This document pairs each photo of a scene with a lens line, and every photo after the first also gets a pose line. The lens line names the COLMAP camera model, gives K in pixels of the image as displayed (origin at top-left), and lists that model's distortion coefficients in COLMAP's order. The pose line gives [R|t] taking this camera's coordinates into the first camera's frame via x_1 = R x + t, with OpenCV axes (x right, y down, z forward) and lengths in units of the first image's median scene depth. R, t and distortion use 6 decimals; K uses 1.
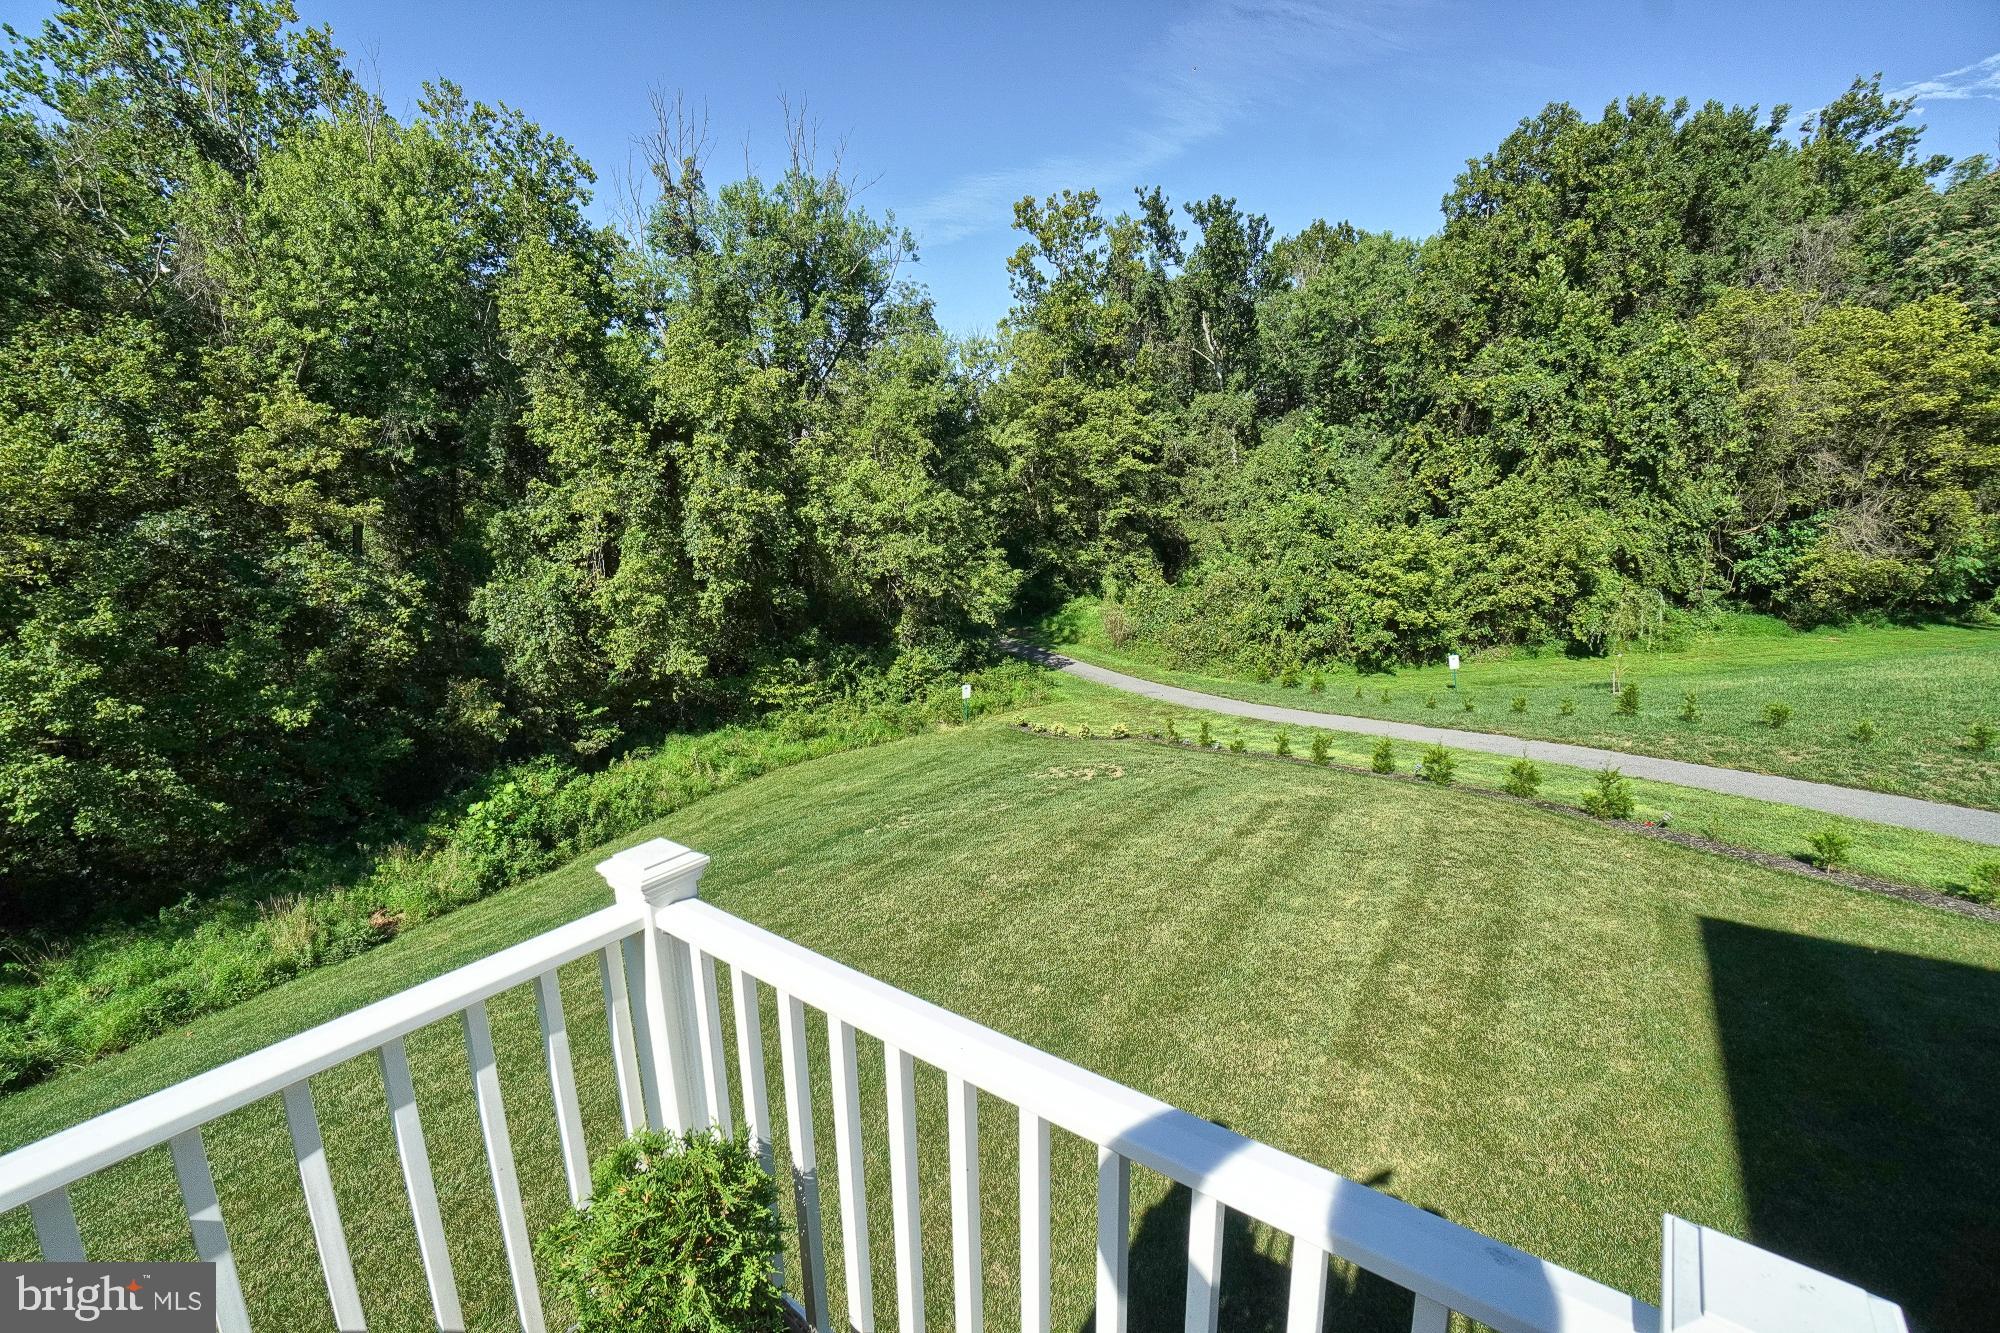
lens RADIAL K [[882.8, 0, 970.1], [0, 882.8, 648.9], [0, 0, 1]] dist [-0.051001, 0.016293]
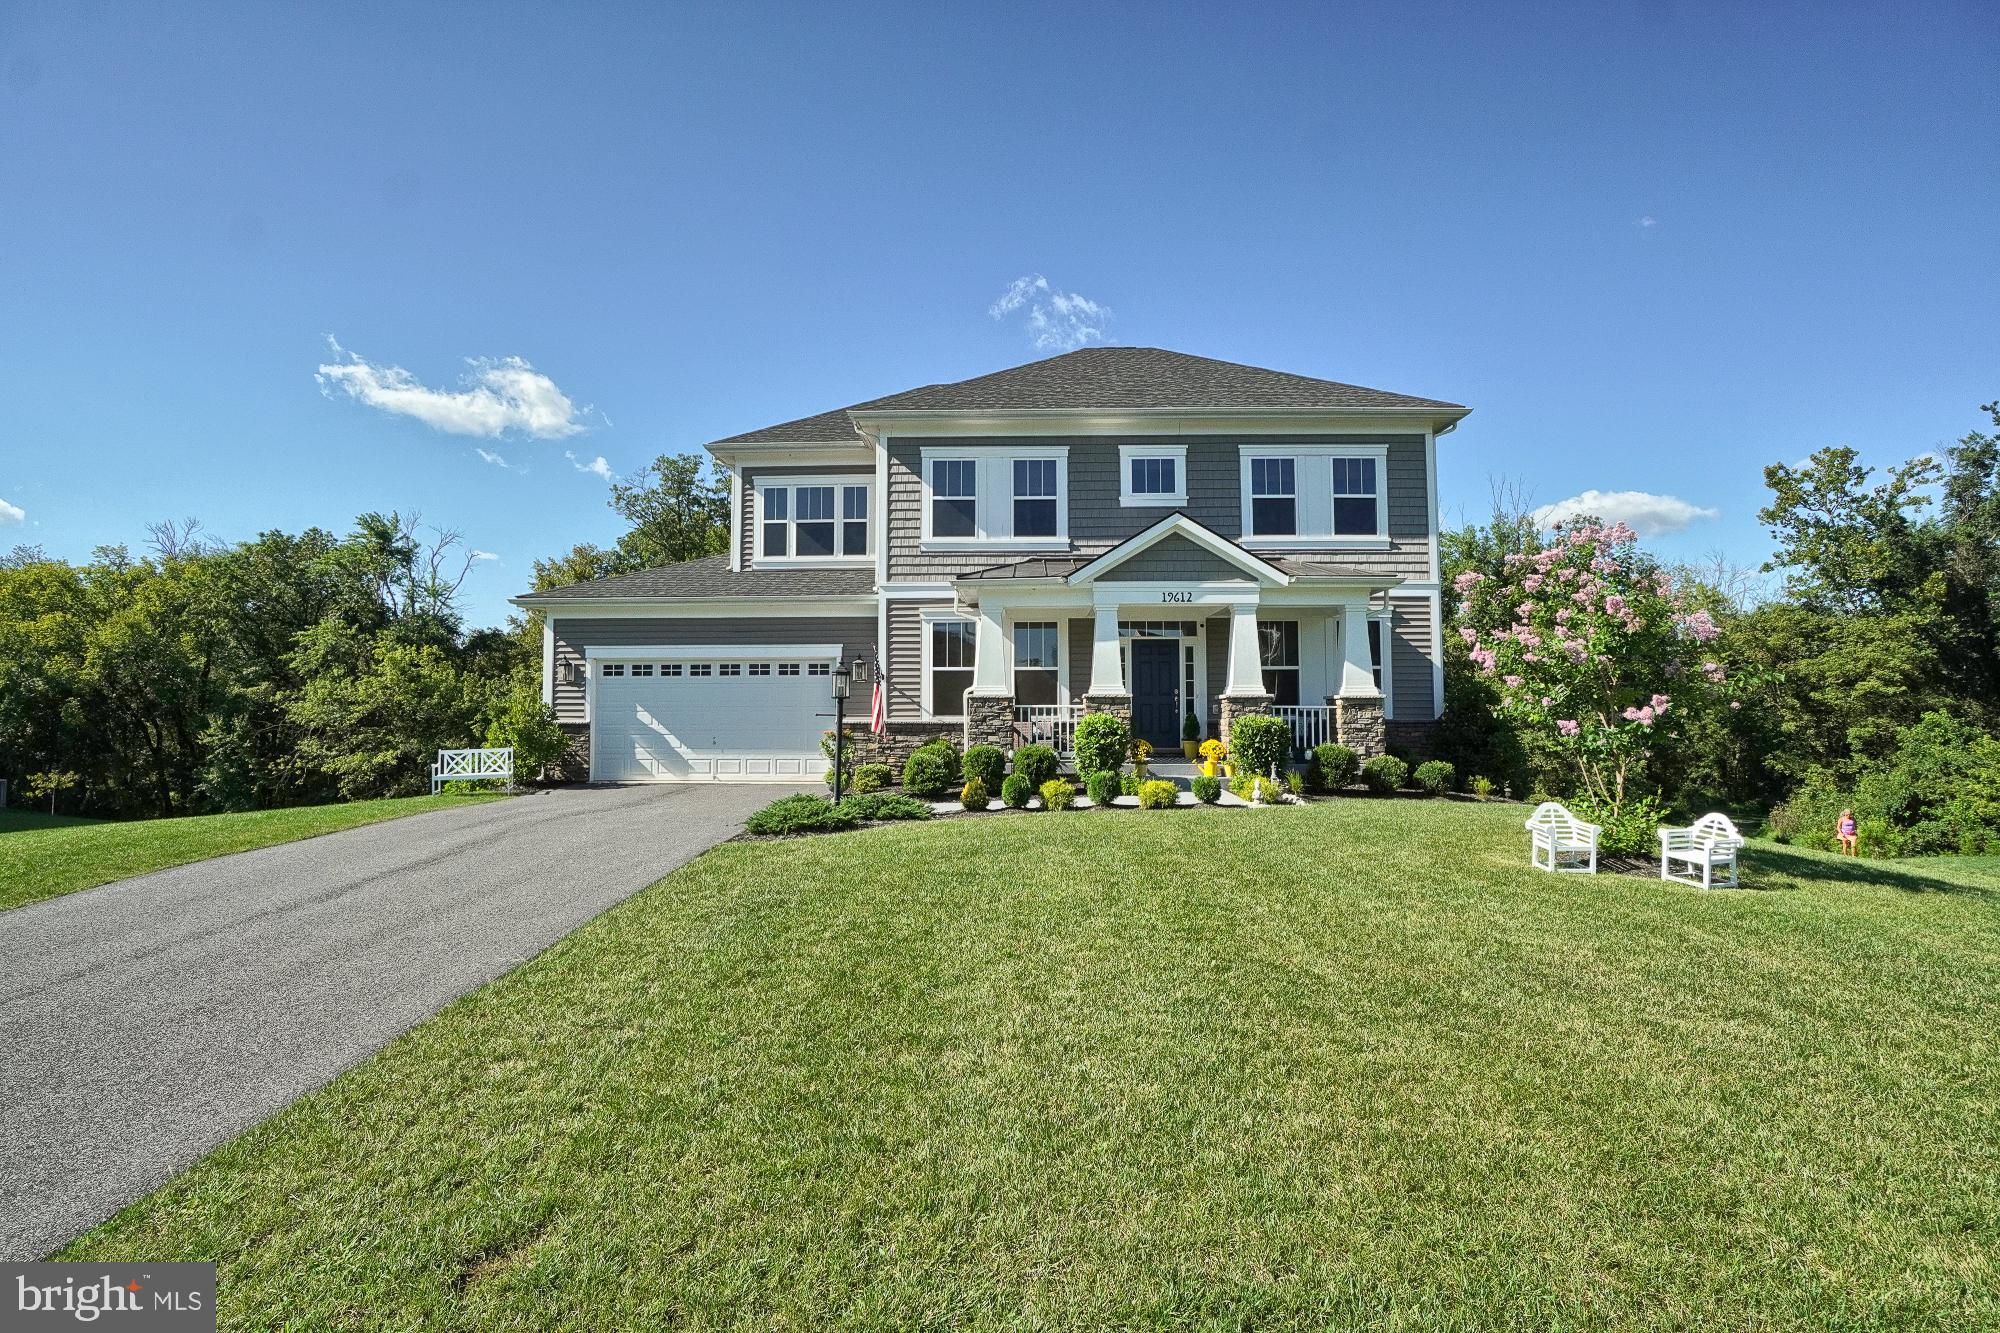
lens RADIAL K [[964.0, 0, 991.3], [0, 964.0, 673.0], [0, 0, 1]] dist [-0.031502, 0.011317]
pose [[0.602556, -0.009260, -0.798023, 0.638432], [-0.165118, 0.976851, -0.136009, 0.153877], [0.780809, 0.213721, 0.587078, -0.742719]]
